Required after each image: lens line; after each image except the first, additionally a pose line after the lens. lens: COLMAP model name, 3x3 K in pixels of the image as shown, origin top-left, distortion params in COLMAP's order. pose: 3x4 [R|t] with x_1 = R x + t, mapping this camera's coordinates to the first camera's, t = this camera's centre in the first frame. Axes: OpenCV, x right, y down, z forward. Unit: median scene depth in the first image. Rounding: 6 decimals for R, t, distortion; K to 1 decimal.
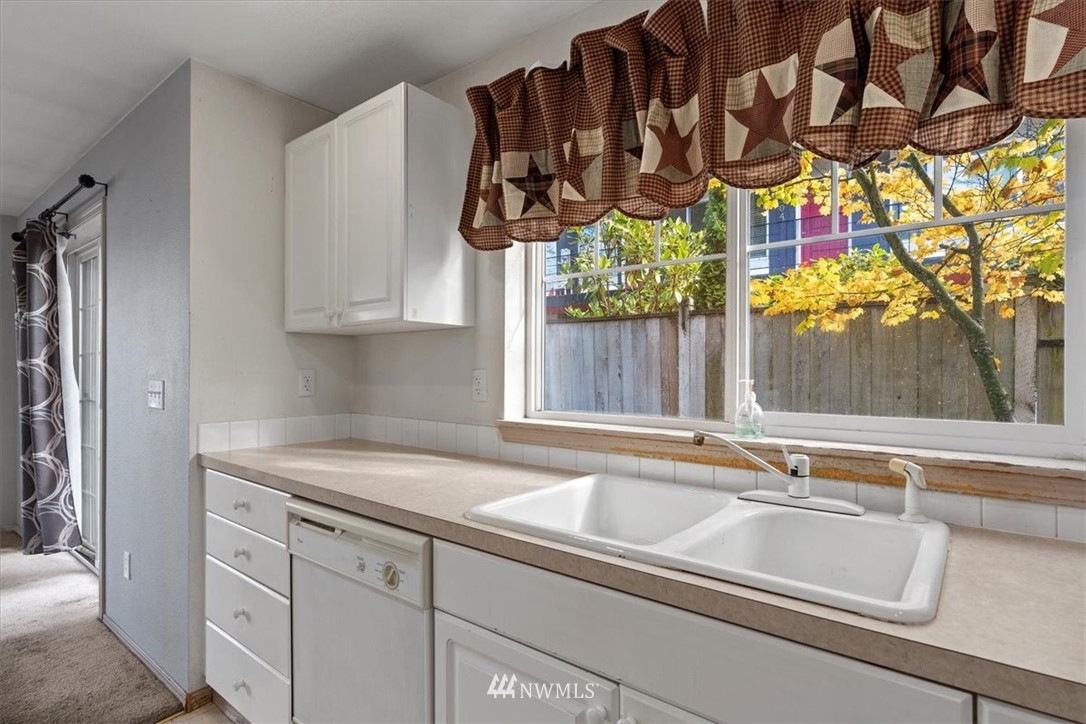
lens RADIAL K [[556.8, 0, 546.6], [0, 556.8, 369.0], [0, 0, 1]] dist [-0.000357, 0.000420]
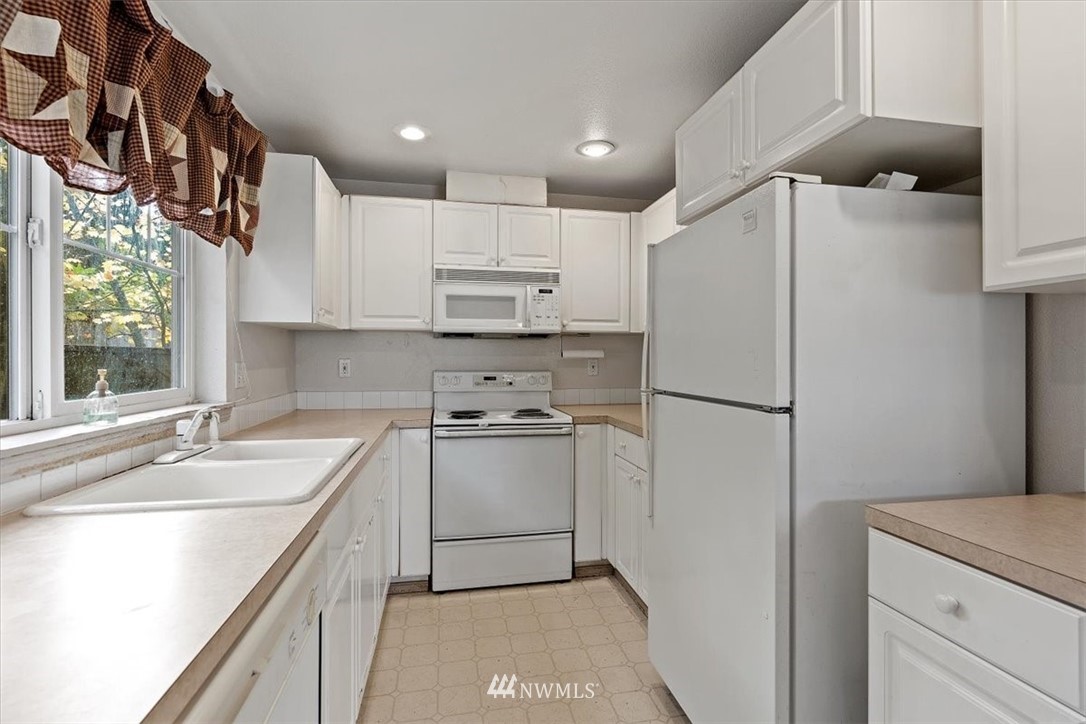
lens RADIAL K [[490.9, 0, 541.9], [0, 490.9, 357.3], [0, 0, 1]] dist [-0.003182, 0.000897]
pose [[-0.756356, -0.000867, 0.654160, -0.895805], [-0.001347, 0.999999, -0.000231, -0.006359], [-0.654159, -0.001056, -0.756356, 1.153589]]
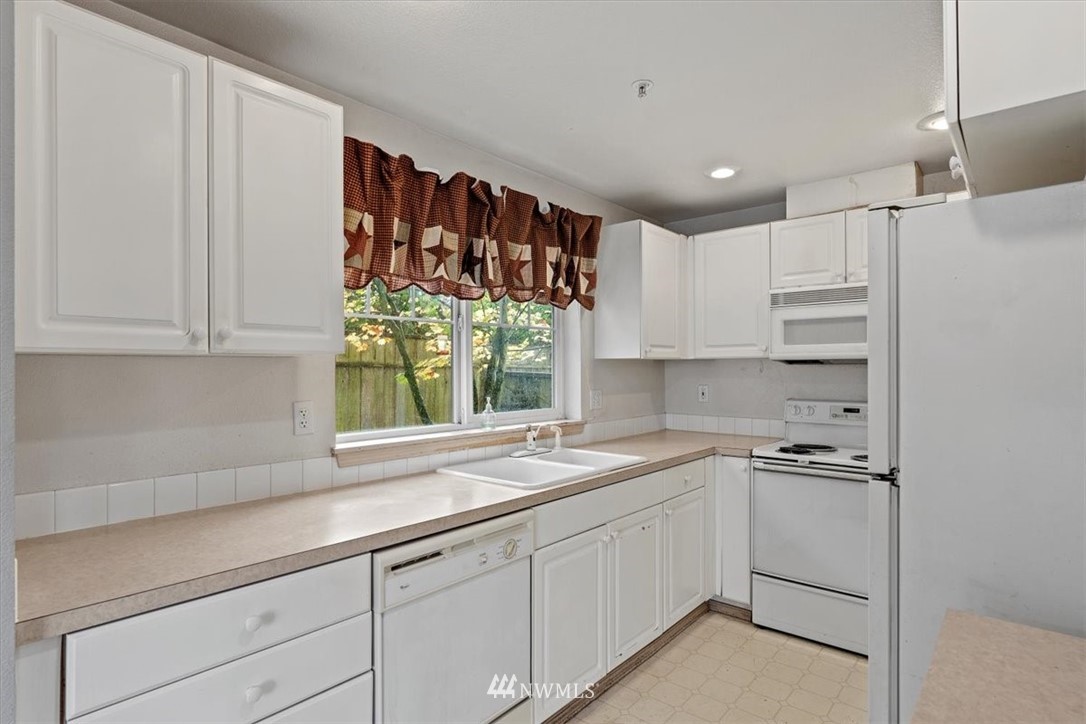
lens RADIAL K [[556.8, 0, 546.6], [0, 556.8, 369.0], [0, 0, 1]] dist [-0.000357, 0.000420]
pose [[0.029625, 0.000698, 0.999561, -1.461725], [0.002613, 0.999996, -0.000775, -0.073028], [-0.999558, 0.002635, 0.029623, 0.749191]]
